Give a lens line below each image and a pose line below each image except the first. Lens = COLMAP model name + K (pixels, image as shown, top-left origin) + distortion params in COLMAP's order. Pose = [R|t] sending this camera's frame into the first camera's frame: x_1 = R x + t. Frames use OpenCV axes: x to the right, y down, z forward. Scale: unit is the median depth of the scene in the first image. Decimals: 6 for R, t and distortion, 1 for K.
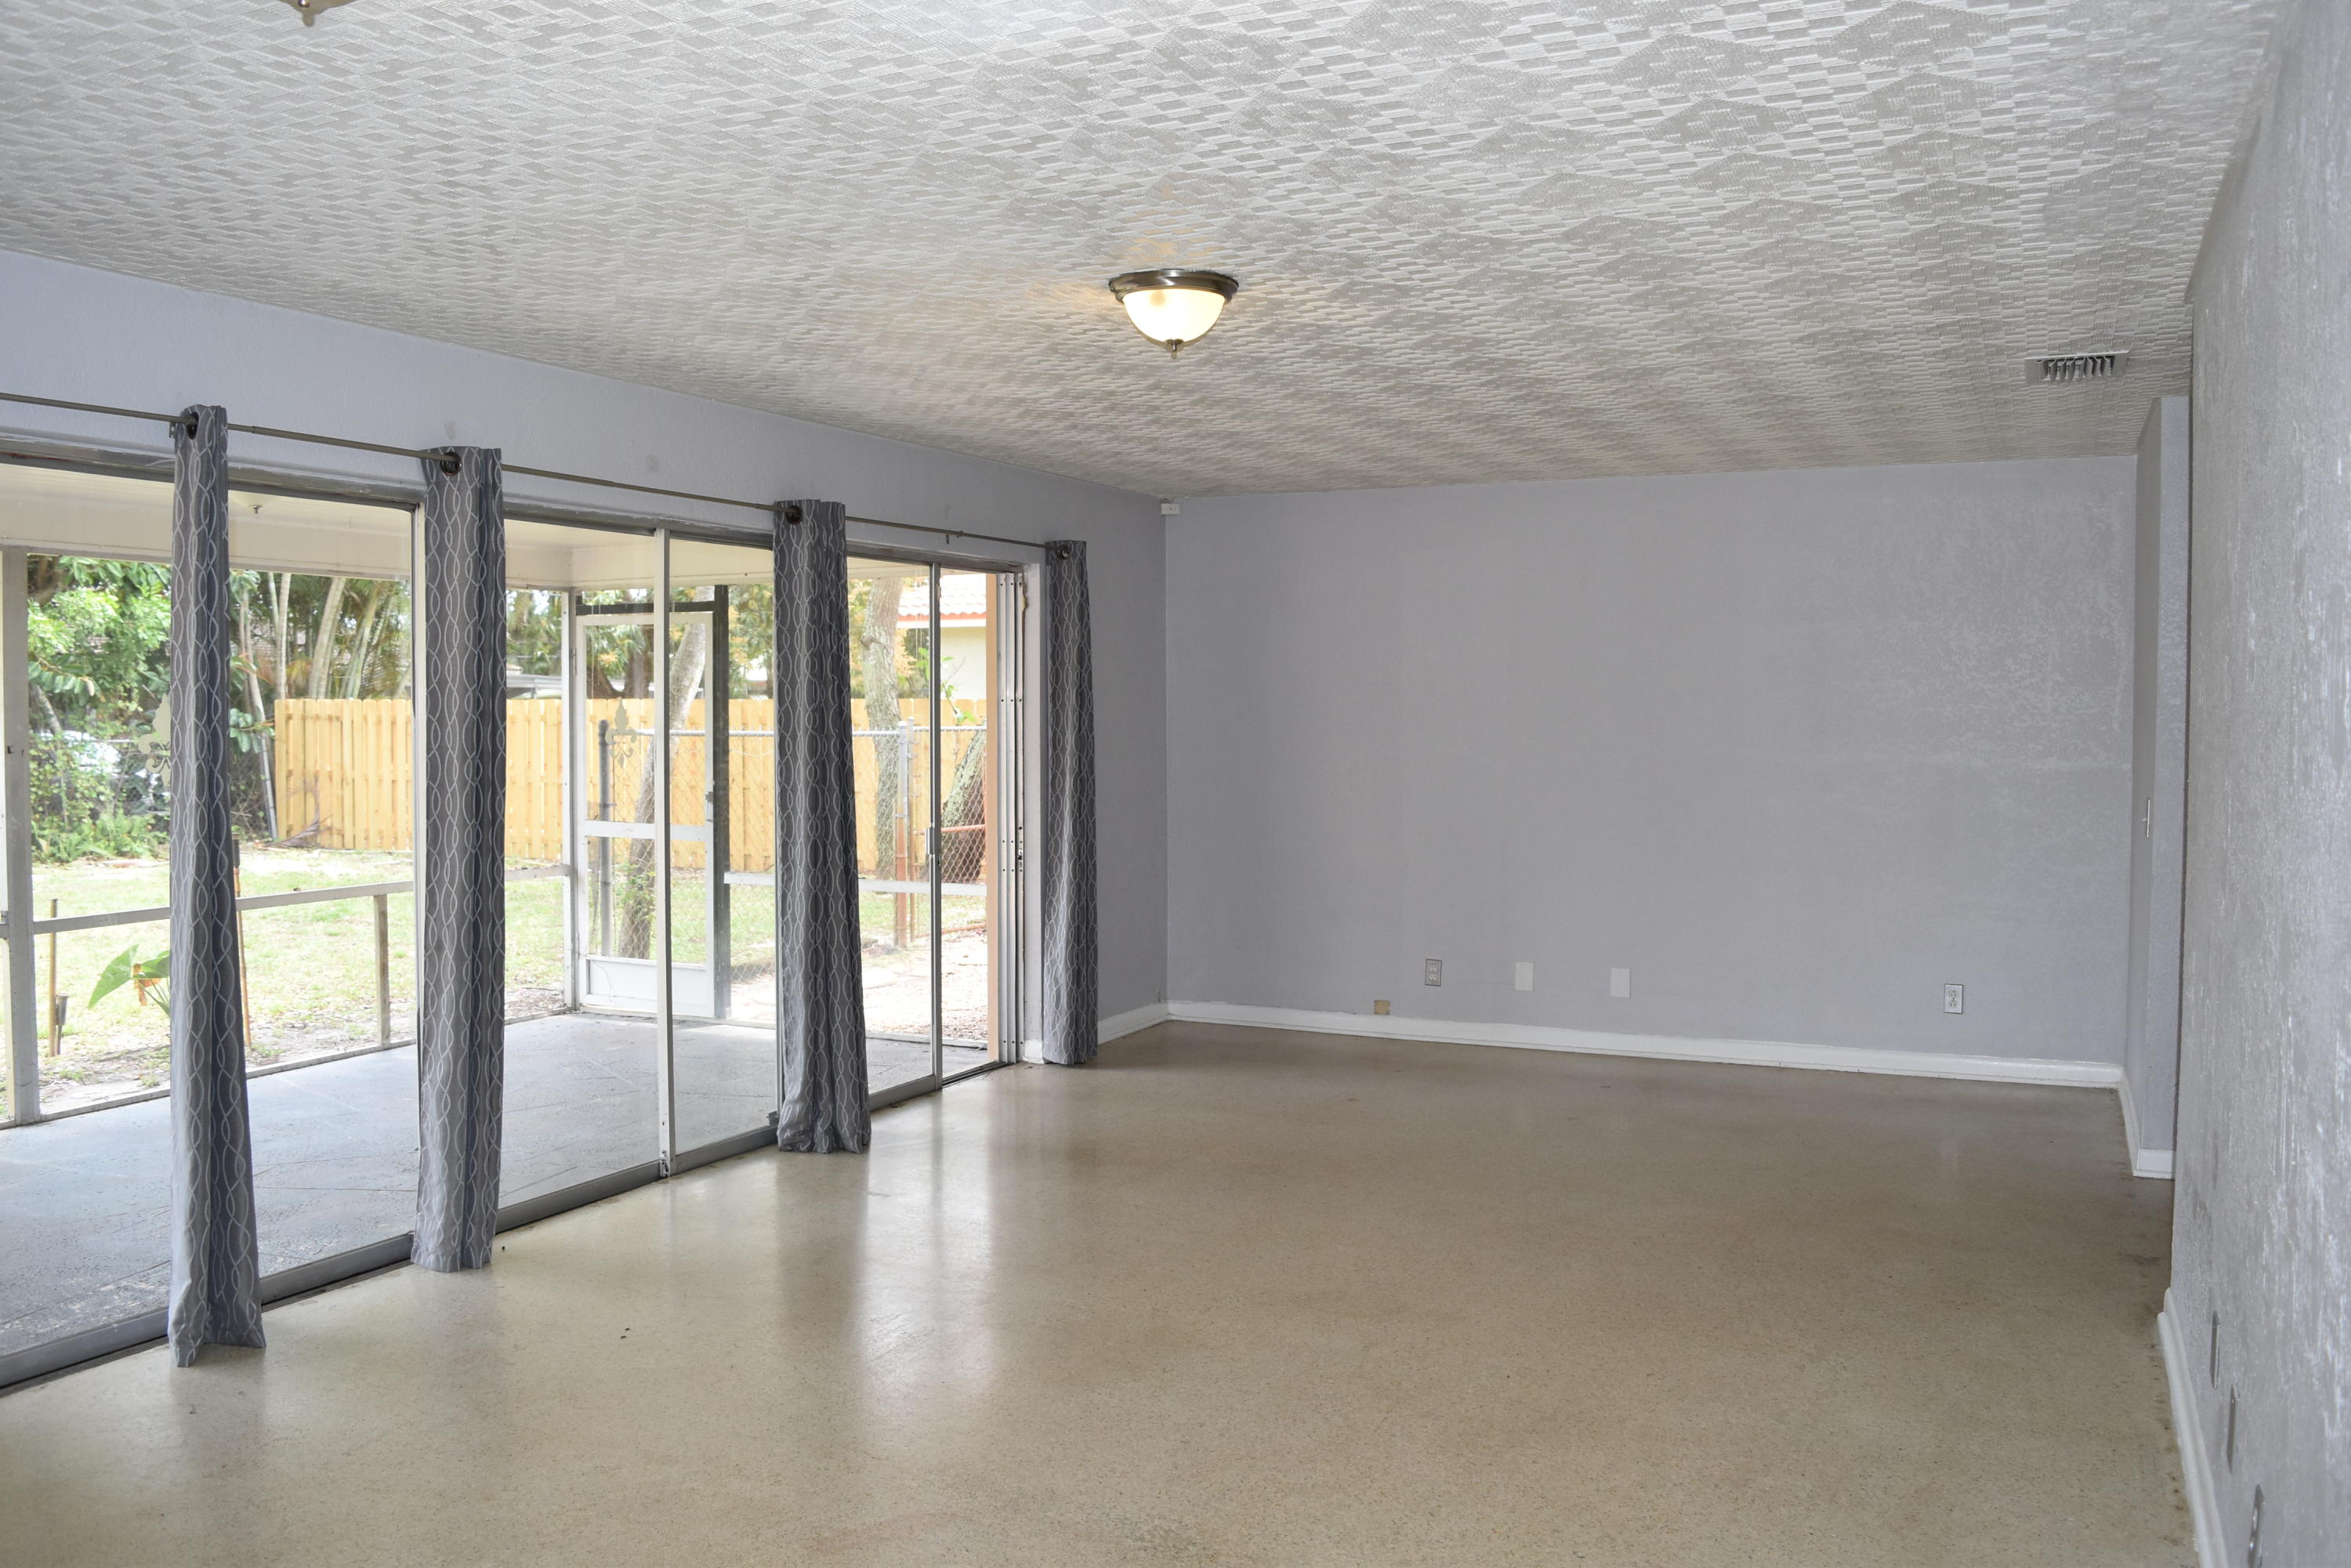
lens RADIAL K [[1828.0, 0, 1175.5], [0, 1828.0, 784.0], [0, 0, 1]] dist [-0.088332, 0.001544]
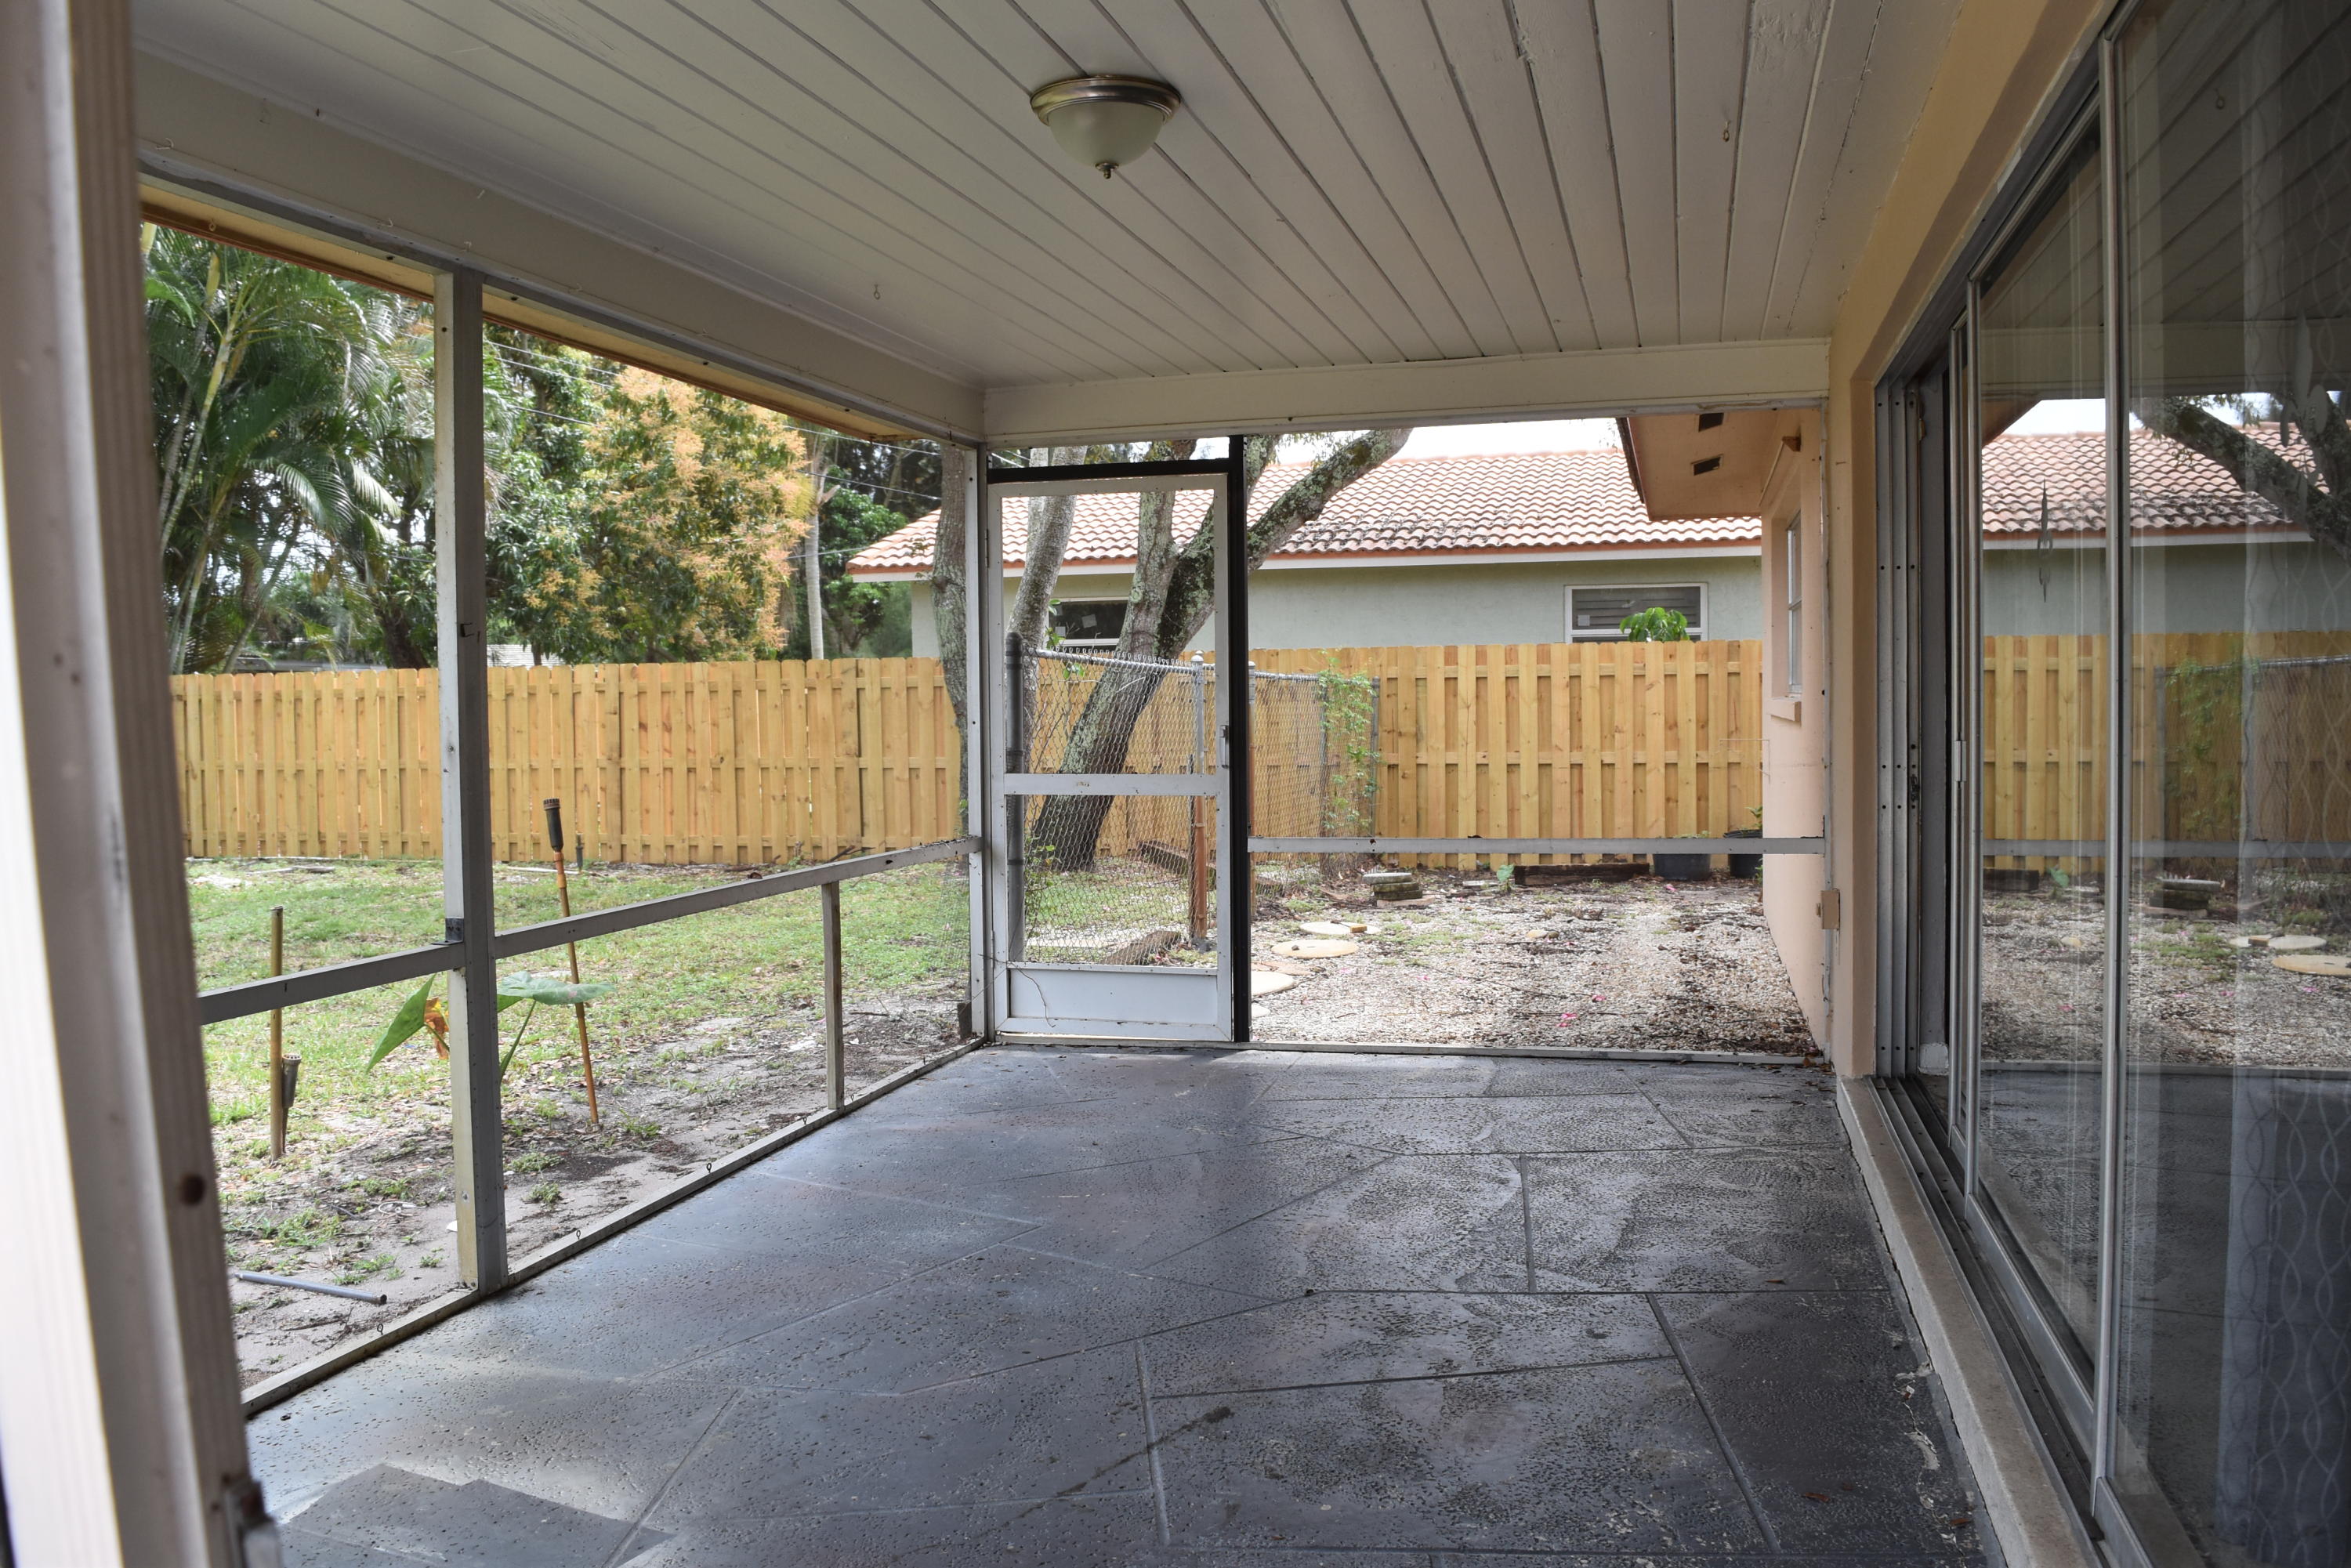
lens RADIAL K [[1827.5, 0, 1175.5], [0, 1827.5, 784.0], [0, 0, 1]] dist [-0.124697, -0.000018]
pose [[0.983451, -0.023699, 0.179617, -0.404178], [0.023261, 0.999719, 0.004546, 0.023784], [-0.179675, -0.000293, 0.983726, 0.297260]]
